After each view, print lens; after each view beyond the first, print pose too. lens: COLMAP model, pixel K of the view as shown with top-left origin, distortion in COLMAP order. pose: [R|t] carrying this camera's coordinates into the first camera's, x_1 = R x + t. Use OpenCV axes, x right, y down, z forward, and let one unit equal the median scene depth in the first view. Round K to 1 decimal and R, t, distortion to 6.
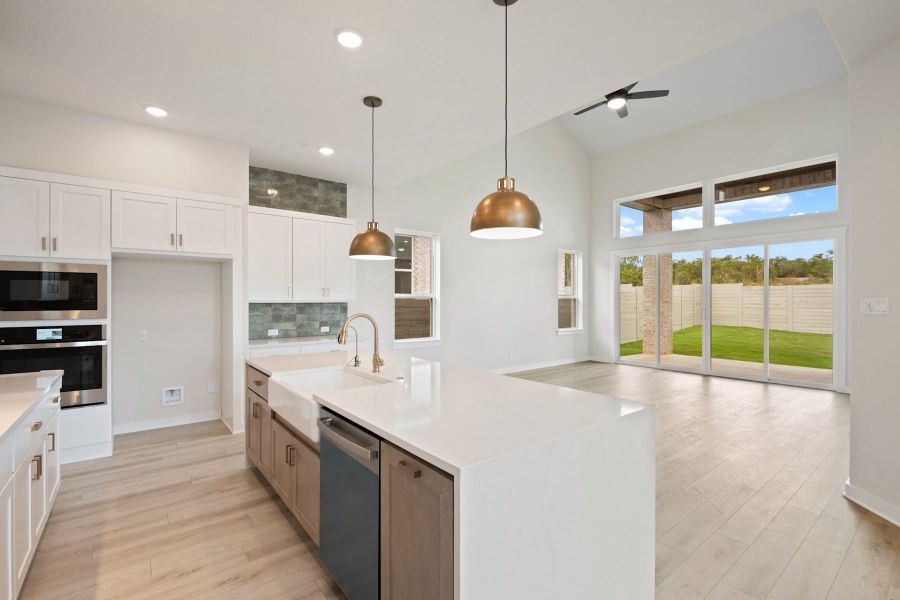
lens RADIAL K [[409.1, 0, 449.5], [0, 409.1, 299.7], [0, 0, 1]] dist [0.001547, -0.005008]
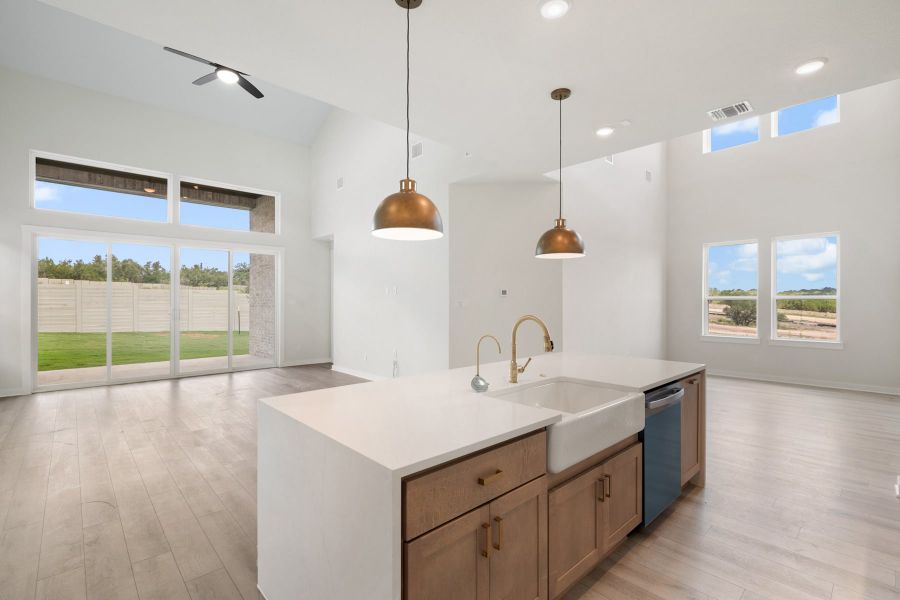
lens RADIAL K [[409.1, 0, 451.4], [0, 409.1, 301.6], [0, 0, 1]] dist [0.001547, -0.005008]
pose [[-0.083858, -0.000444, 0.996478, -0.334902], [-0.004643, 0.999989, 0.000055, 0.001350], [-0.996467, -0.004622, -0.083859, 0.389075]]
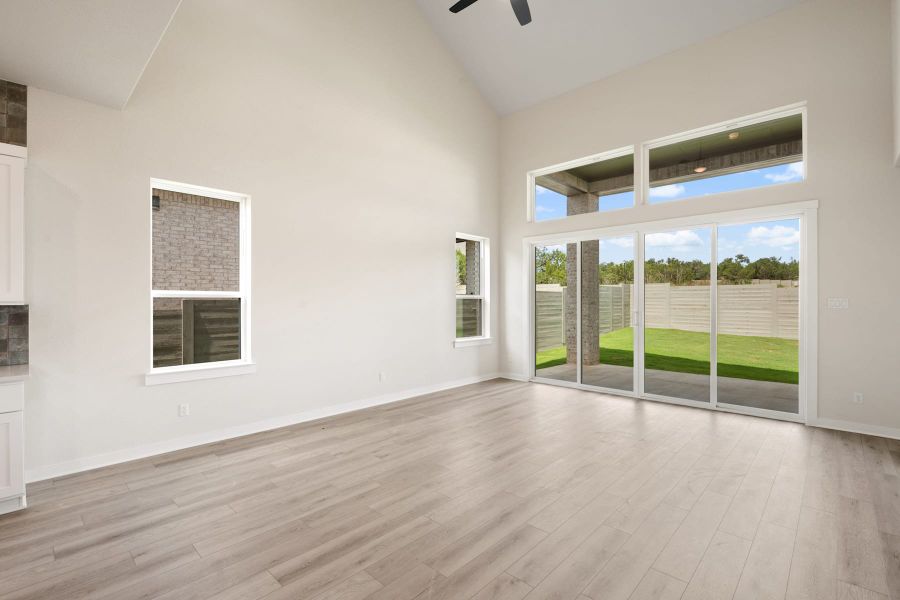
lens RADIAL K [[409.1, 0, 449.1], [0, 409.1, 301.2], [0, 0, 1]] dist [0.001547, -0.005008]
pose [[0.990154, -0.000525, 0.139984, 0.151313], [0.000386, 0.999999, 0.001020, 0.000632], [-0.139985, -0.000956, 0.990153, 0.260486]]
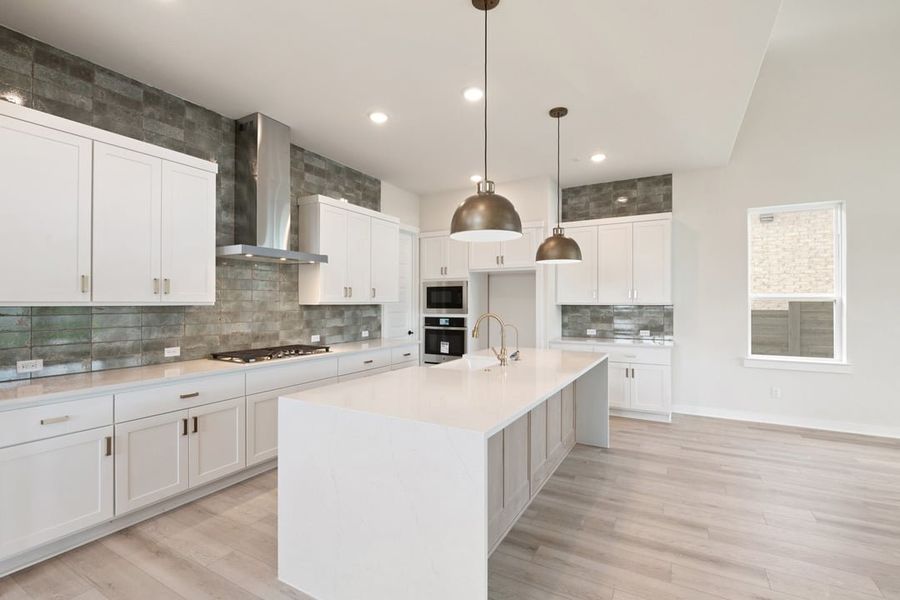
lens RADIAL K [[409.1, 0, 450.5], [0, 409.1, 302.0], [0, 0, 1]] dist [0.001547, -0.005008]
pose [[0.380248, 0.000187, -0.924885, 0.264819], [0.000367, 1.000000, 0.000353, -0.000729], [0.924885, -0.000474, 0.380248, 0.137471]]
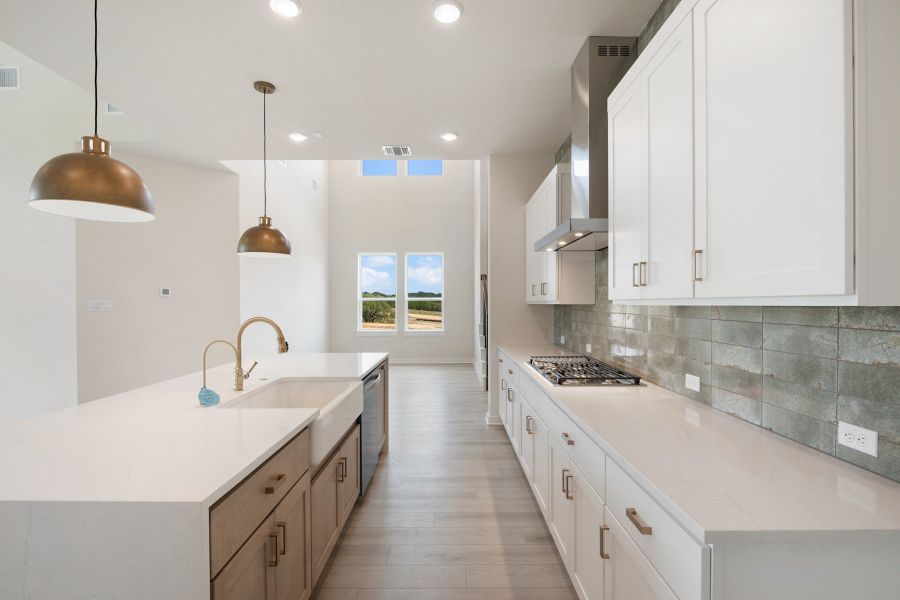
lens RADIAL K [[409.1, 0, 450.0], [0, 409.1, 307.1], [0, 0, 1]] dist [0.001547, -0.005008]
pose [[-0.784464, -0.006149, 0.620143, -0.323344], [-0.000701, 0.999959, 0.009028, 0.001745], [-0.620174, 0.006647, -0.784436, 0.442771]]
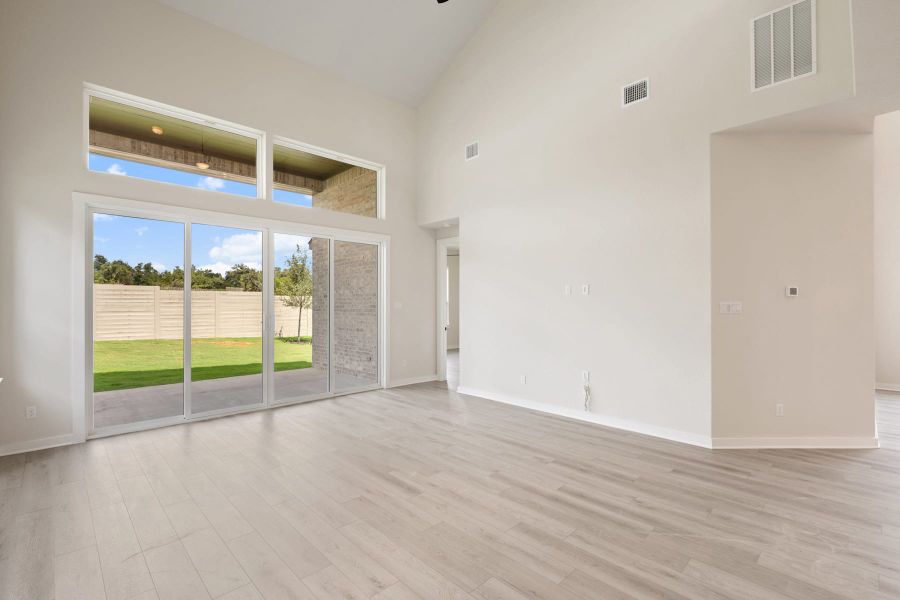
lens RADIAL K [[409.1, 0, 452.0], [0, 409.1, 302.3], [0, 0, 1]] dist [0.001547, -0.005008]
pose [[-0.106758, 0.002954, 0.994281, -0.095583], [-0.002890, 0.999990, -0.003281, 0.001211], [-0.994281, -0.003223, -0.106748, 0.675340]]
